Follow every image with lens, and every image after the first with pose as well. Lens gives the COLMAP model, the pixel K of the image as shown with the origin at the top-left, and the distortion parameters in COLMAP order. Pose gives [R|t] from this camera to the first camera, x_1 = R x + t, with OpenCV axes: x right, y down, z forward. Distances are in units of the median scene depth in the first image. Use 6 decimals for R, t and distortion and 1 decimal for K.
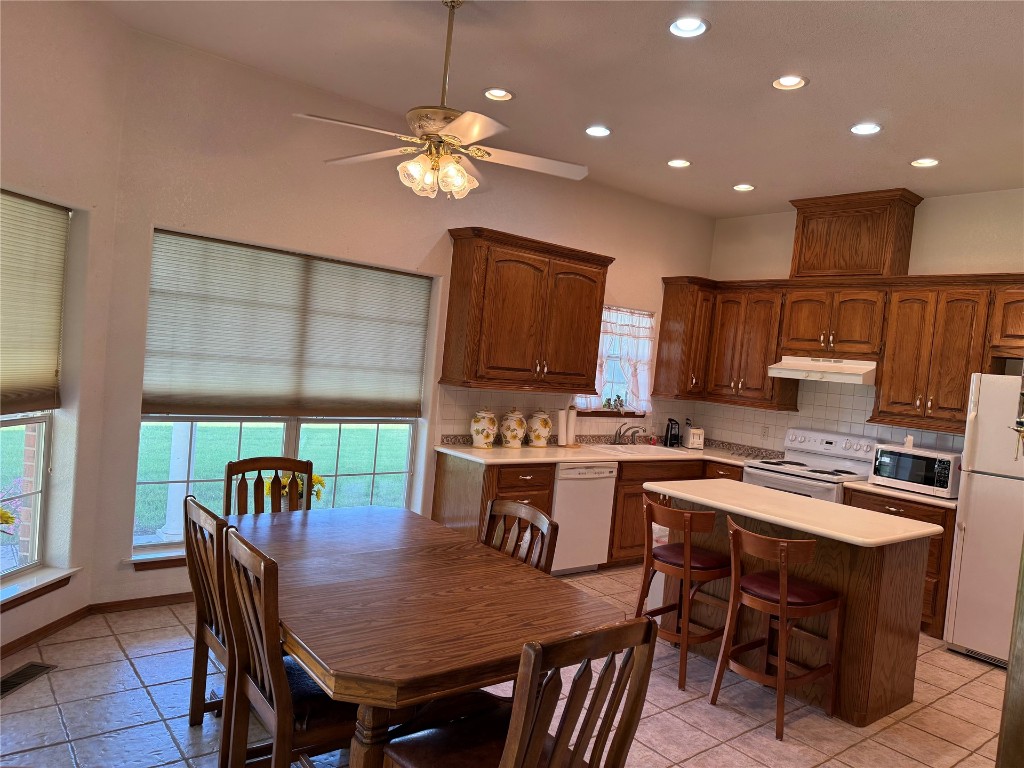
lens RADIAL K [[719.5, 0, 529.6], [0, 719.5, 382.9], [0, 0, 1]] dist [0.076760, -0.092625]
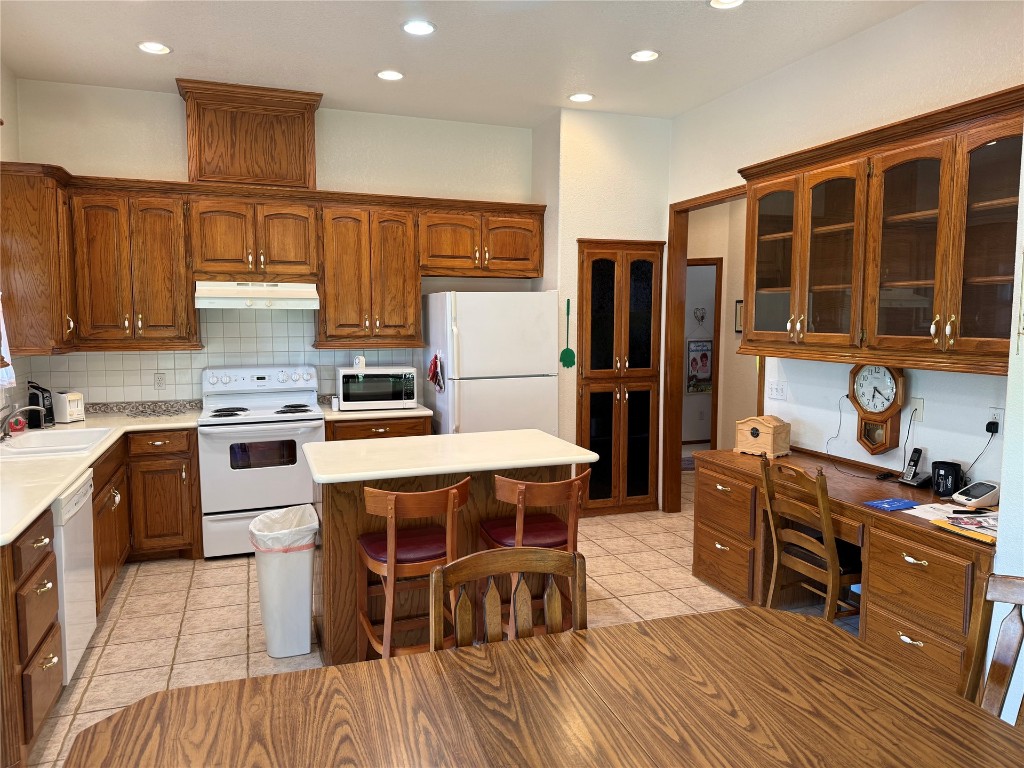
lens RADIAL K [[719.5, 0, 513.8], [0, 719.5, 378.6], [0, 0, 1]] dist [0.076760, -0.092625]
pose [[0.343769, -0.178572, 0.921919, -0.308920], [0.060421, 0.983925, 0.168052, -0.048574], [-0.937108, -0.002068, 0.349032, 0.423592]]
